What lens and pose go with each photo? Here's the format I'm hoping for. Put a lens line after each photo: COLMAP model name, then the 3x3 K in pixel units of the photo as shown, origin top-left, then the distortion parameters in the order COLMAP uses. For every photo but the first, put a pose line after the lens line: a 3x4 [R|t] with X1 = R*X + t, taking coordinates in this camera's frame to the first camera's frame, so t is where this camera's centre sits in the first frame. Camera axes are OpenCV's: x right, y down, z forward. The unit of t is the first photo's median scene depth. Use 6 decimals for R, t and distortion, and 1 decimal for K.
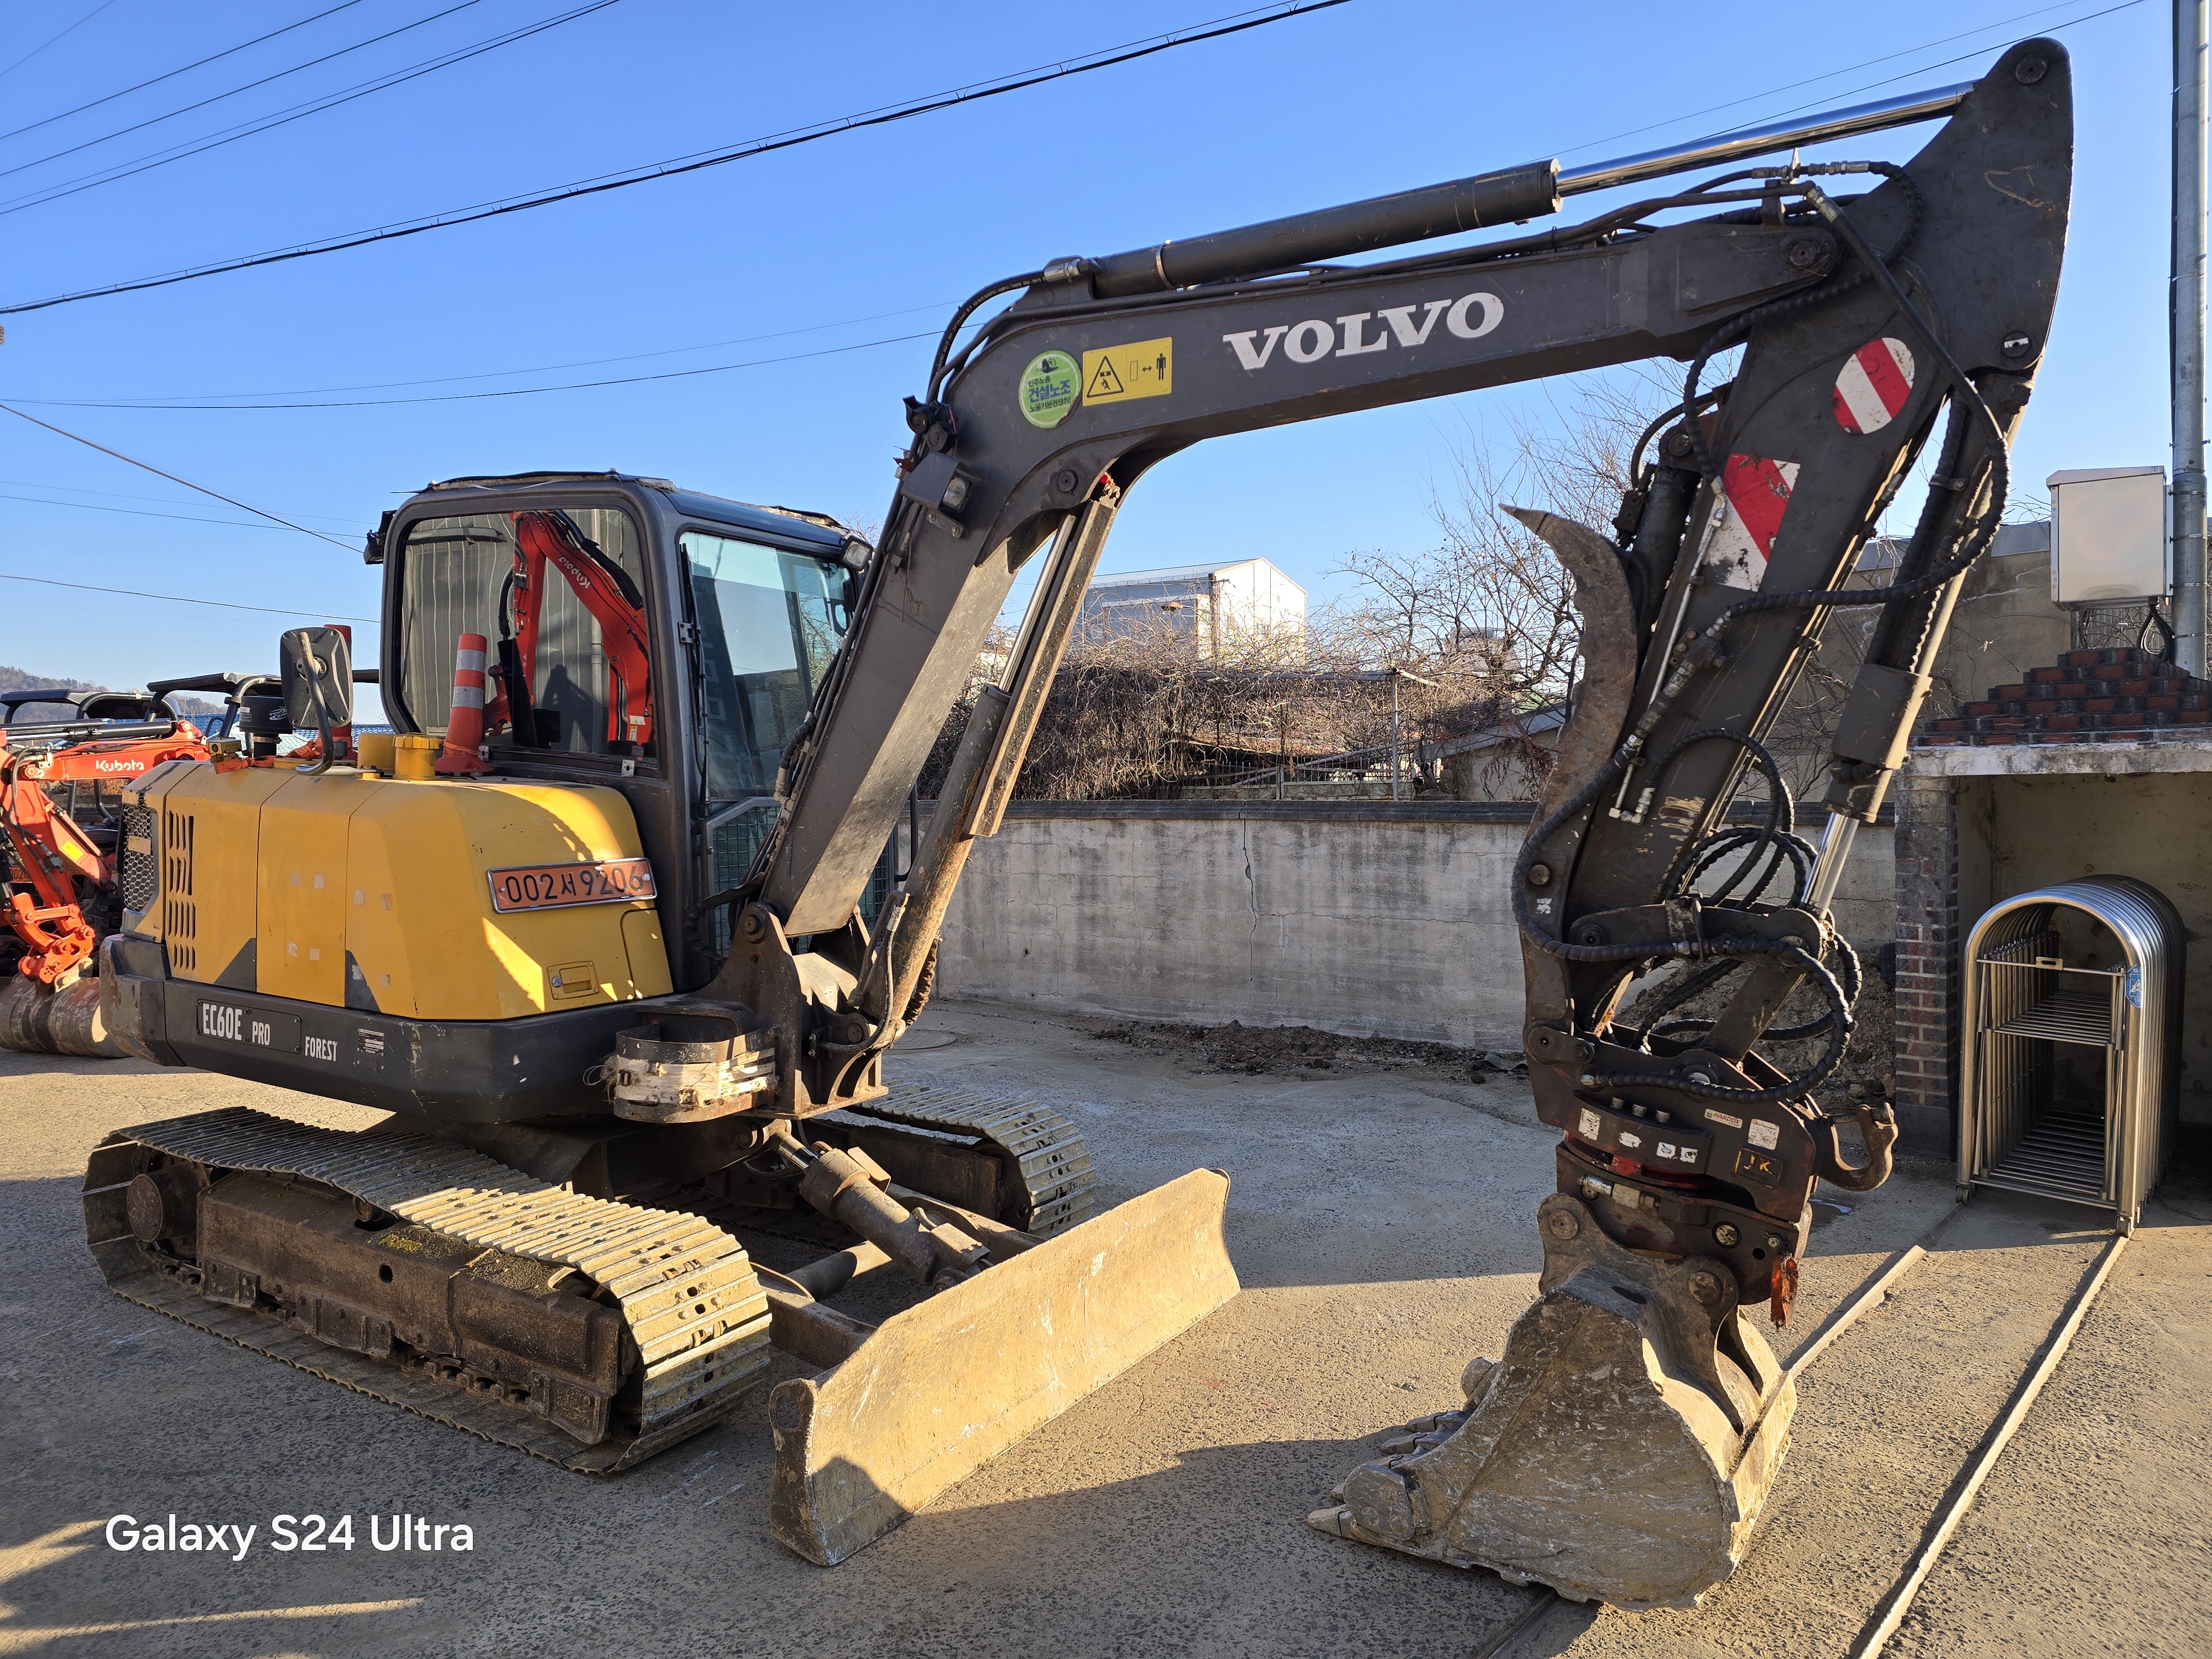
lens RADIAL K [[1464.8, 0, 1067.8], [0, 1464.8, 791.7], [0, 0, 1]] dist [0.079018, -0.090560]
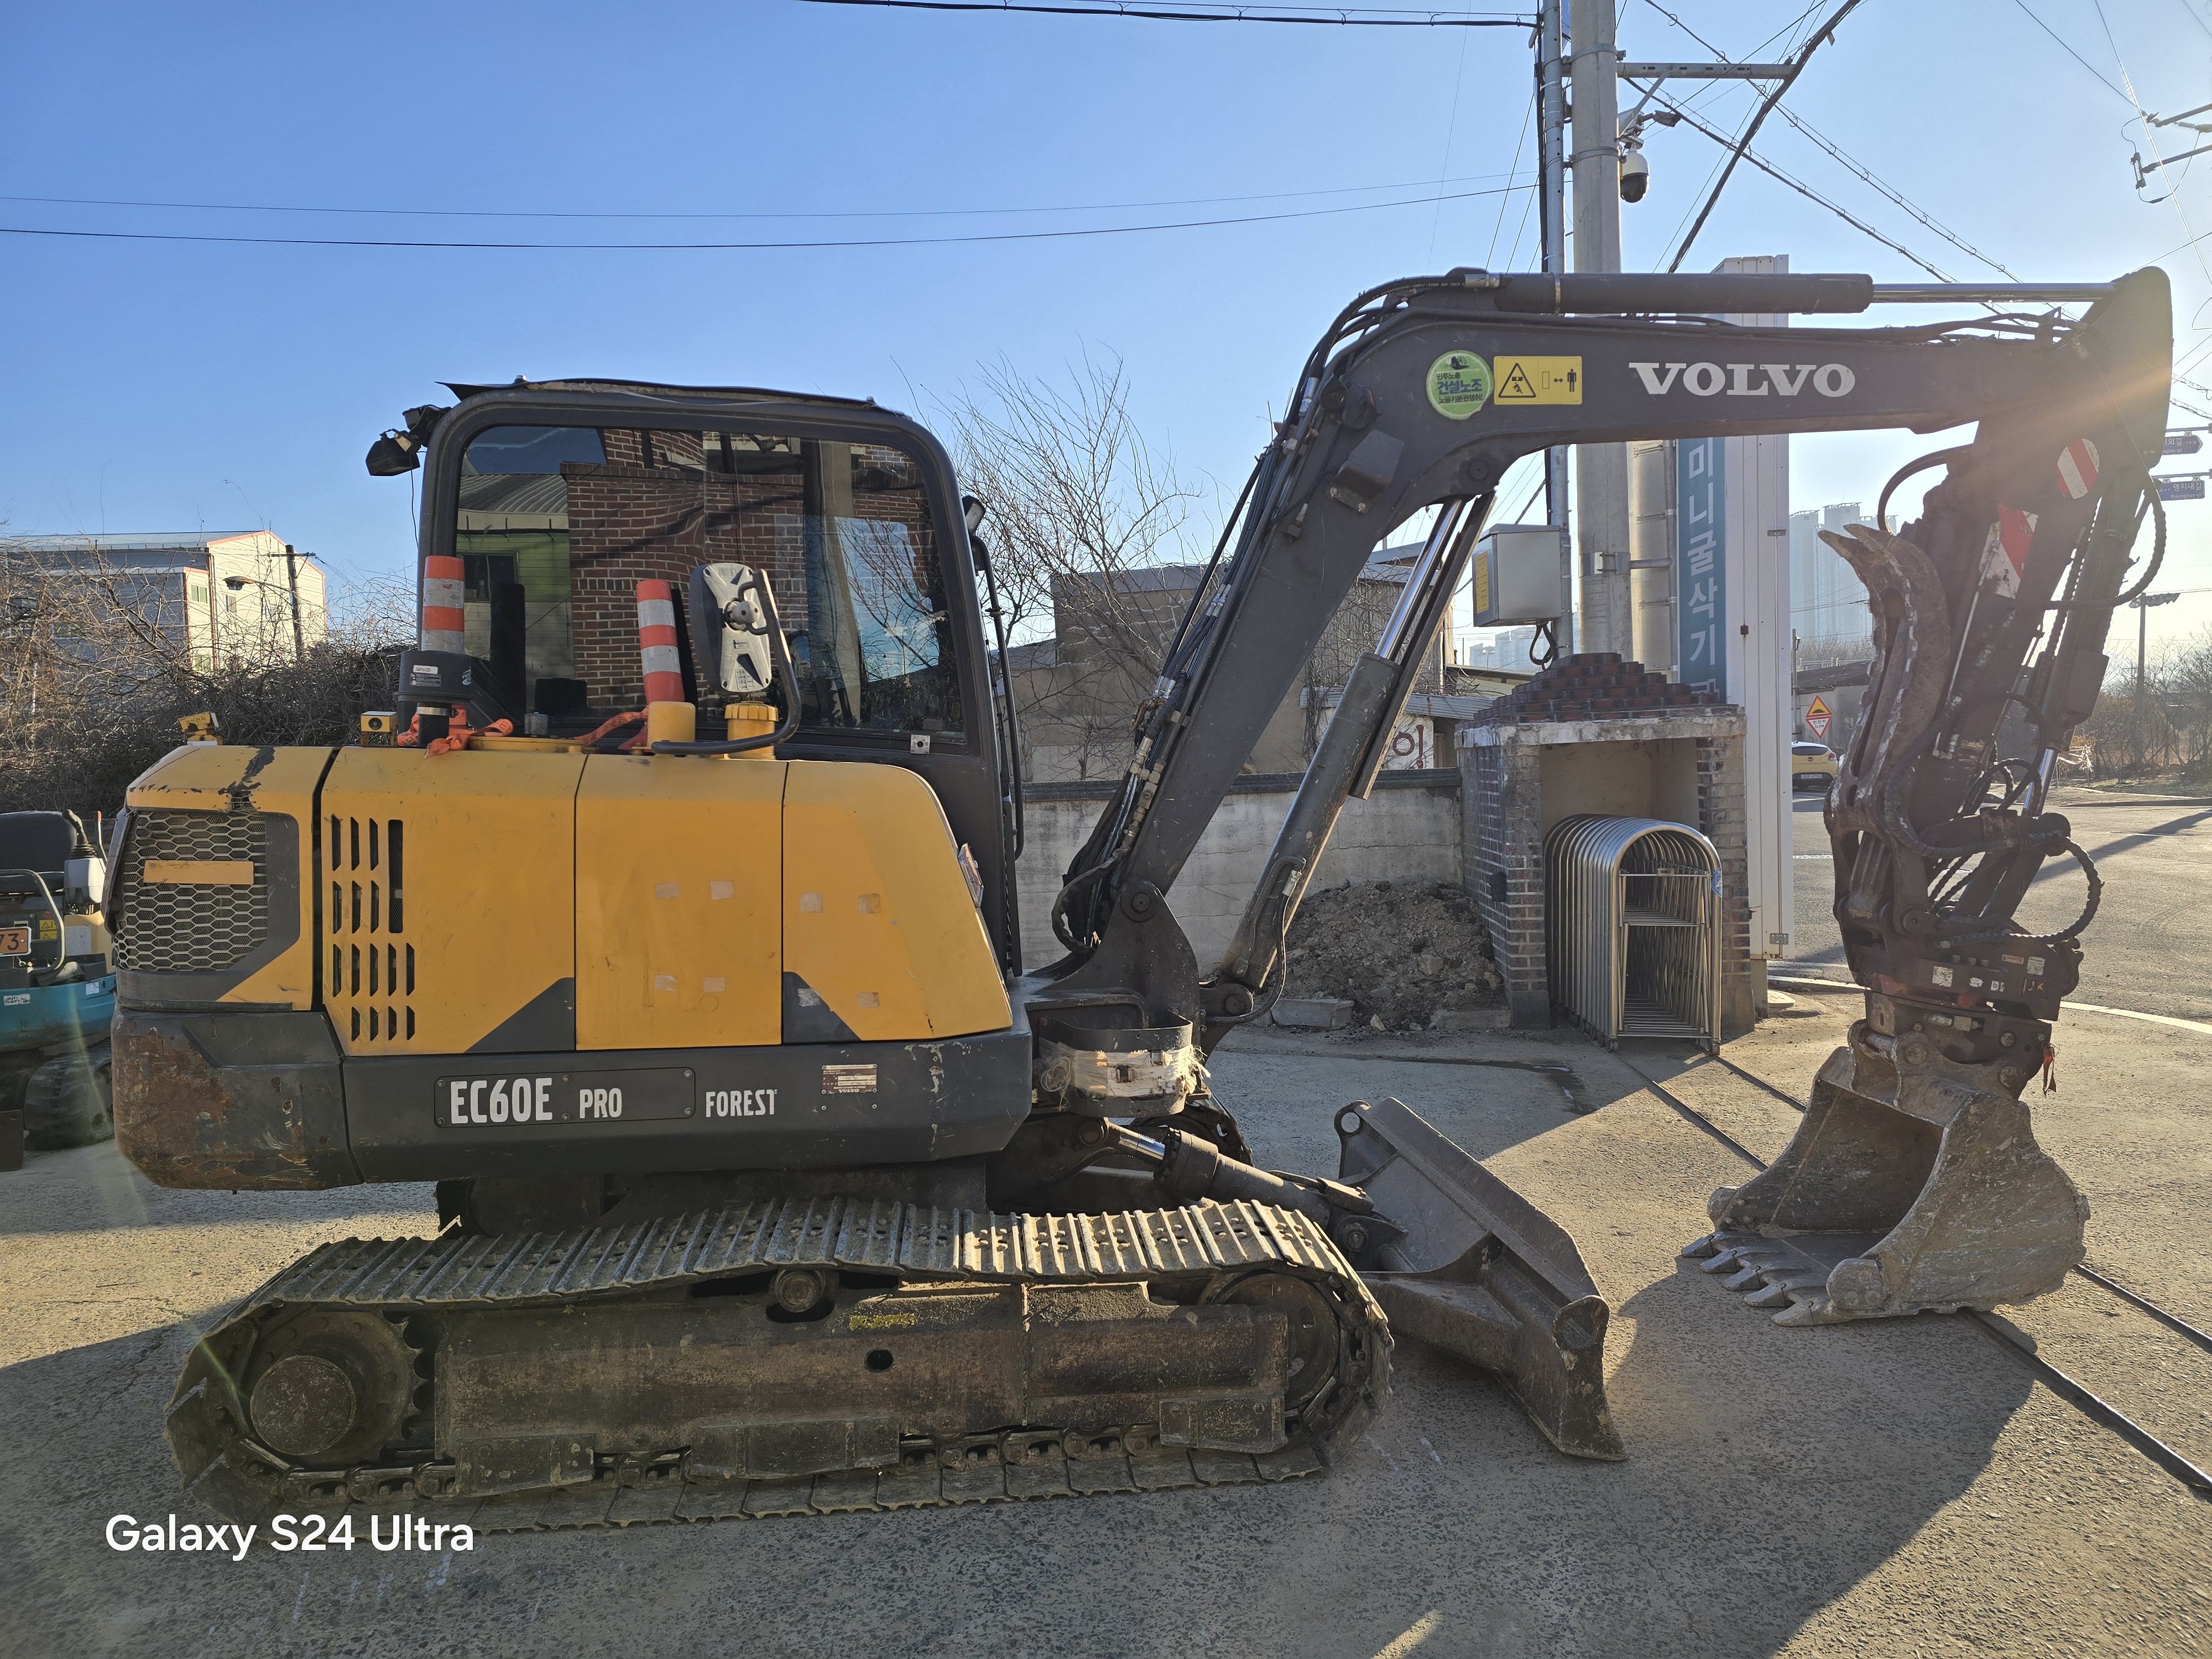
lens RADIAL K [[1477.6, 0, 1097.0], [0, 1477.6, 785.4], [0, 0, 1]] dist [0.091492, -0.089968]
pose [[0.789693, -0.029458, 0.612795, -0.607178], [0.032641, 0.999449, 0.005980, 0.005754], [-0.612633, 0.015280, 0.790219, 0.194826]]
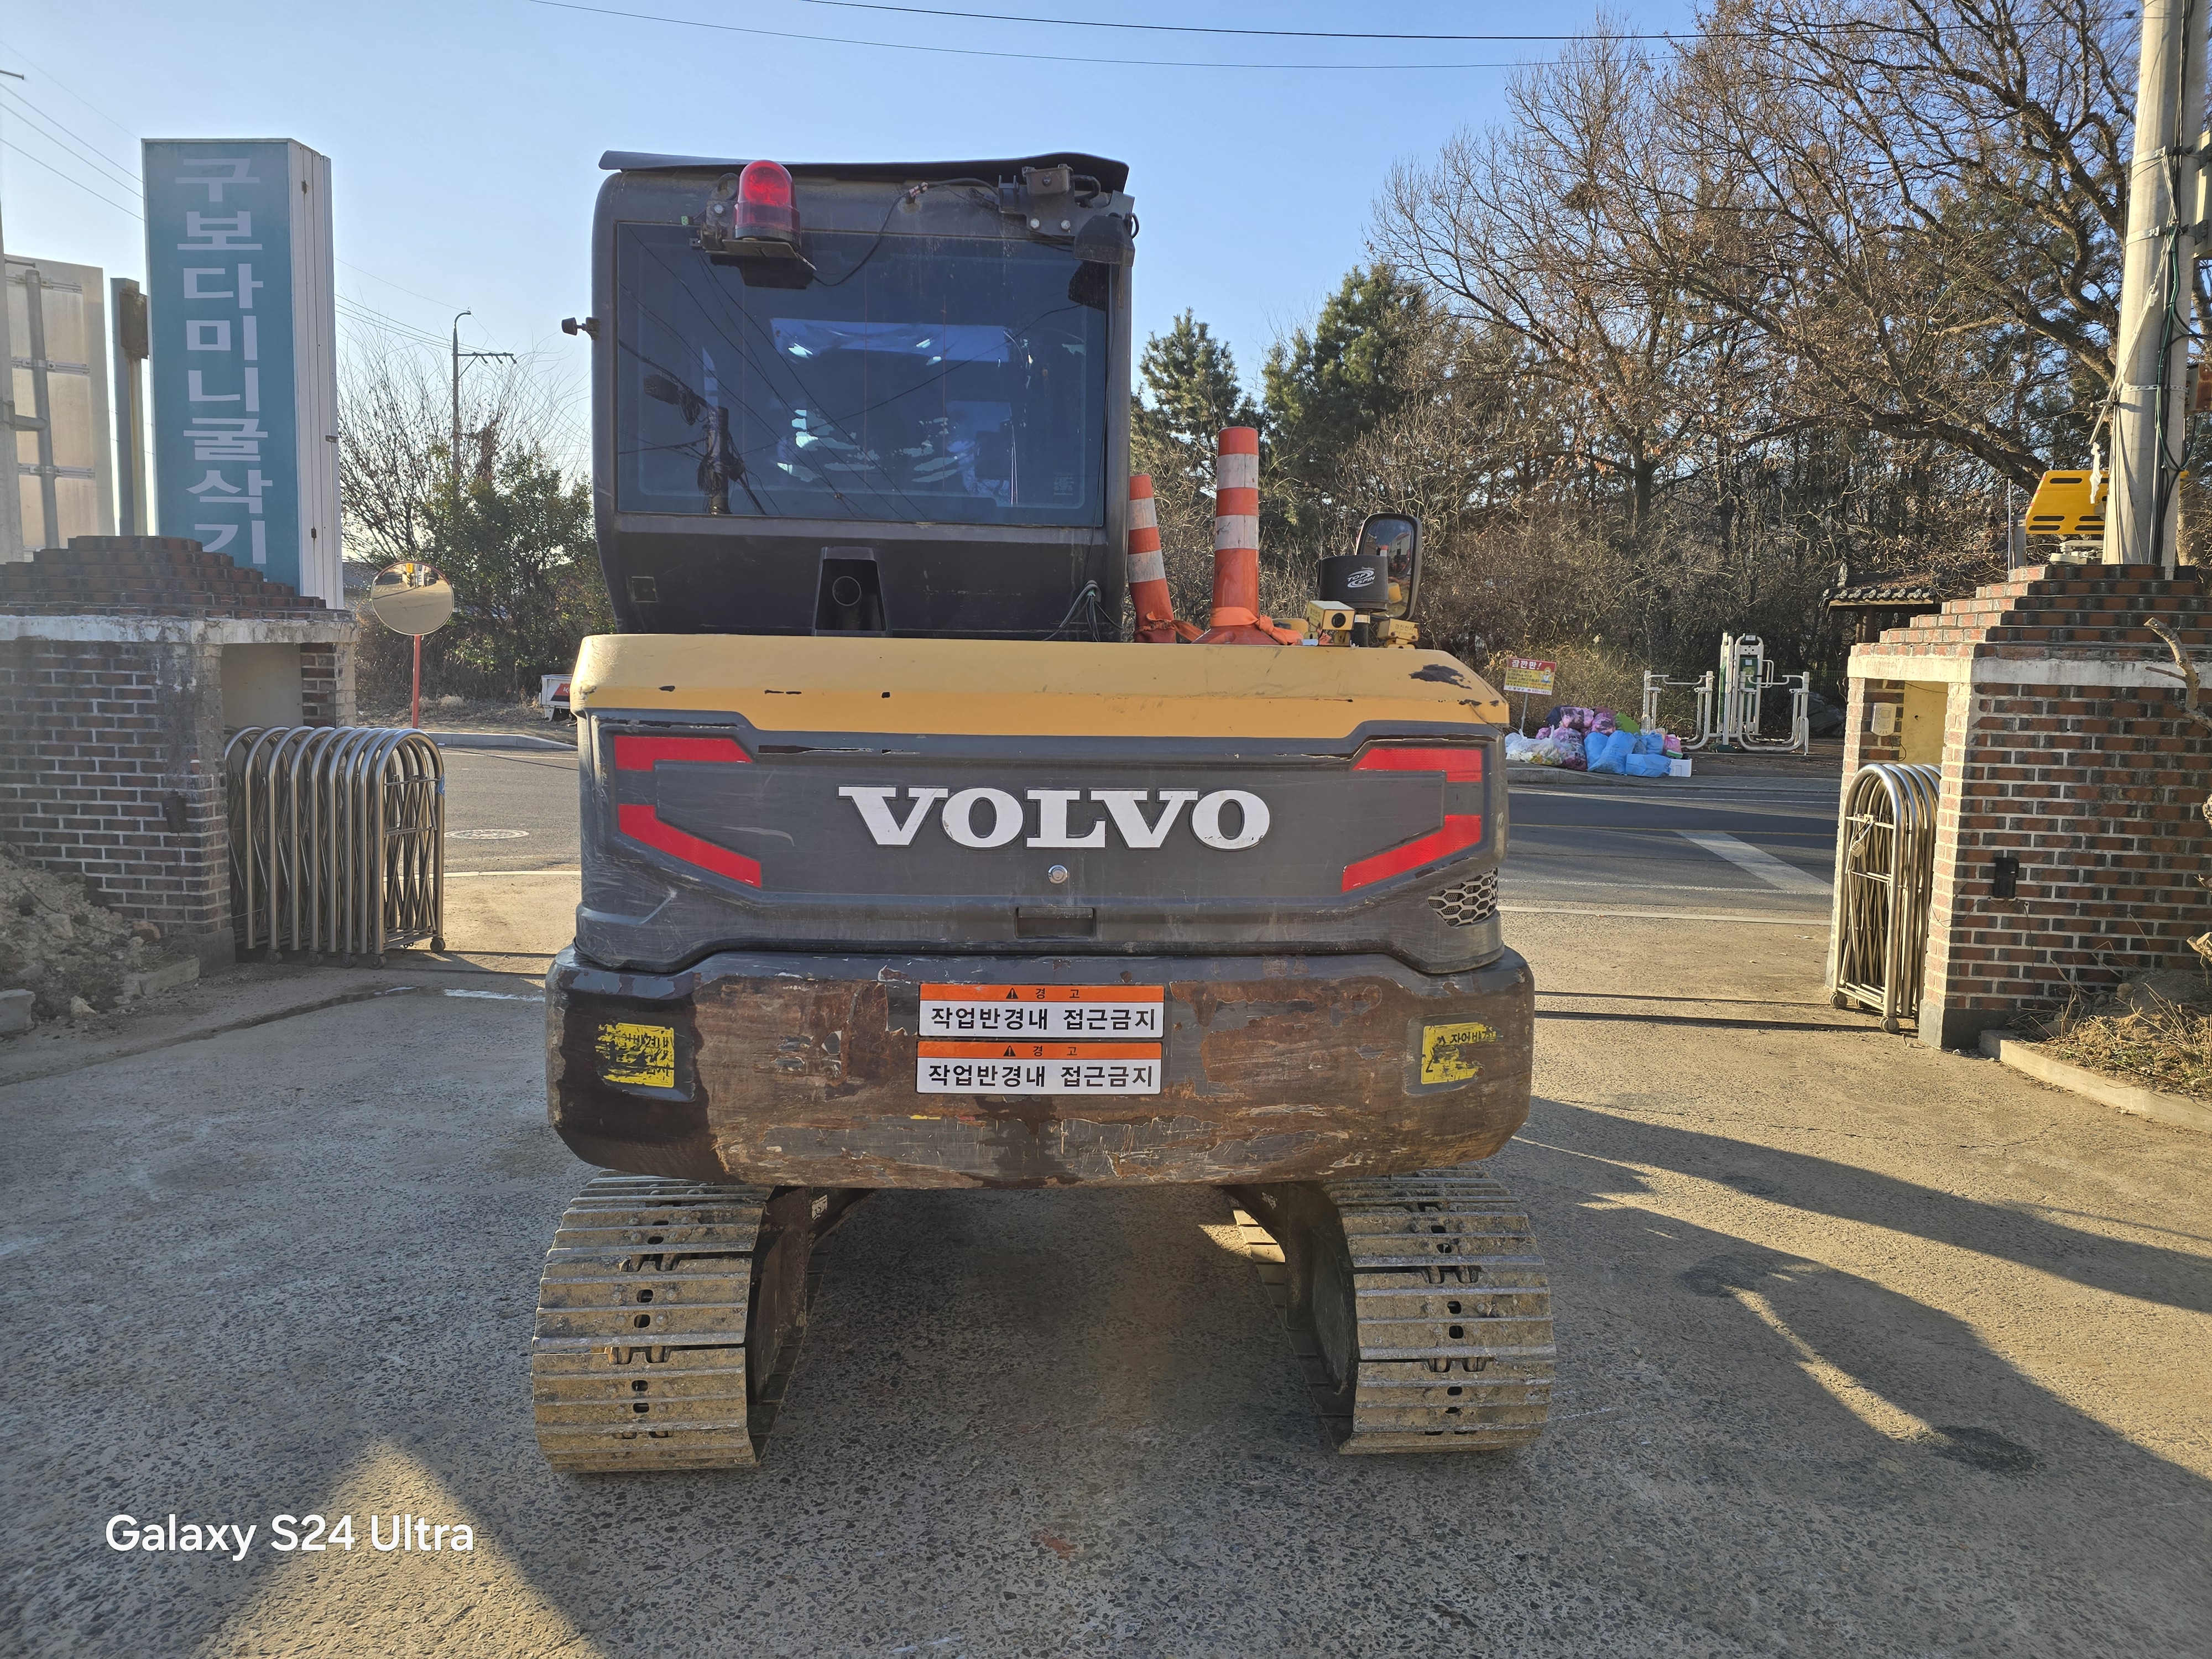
lens RADIAL K [[1464.2, 0, 1128.5], [0, 1464.2, 777.0], [0, 0, 1]] dist [0.094275, -0.079500]
pose [[-0.598461, -0.077798, 0.797365, -0.845550], [-0.010531, 0.995952, 0.089269, -0.020846], [-0.801082, 0.045027, -0.596858, 1.239520]]
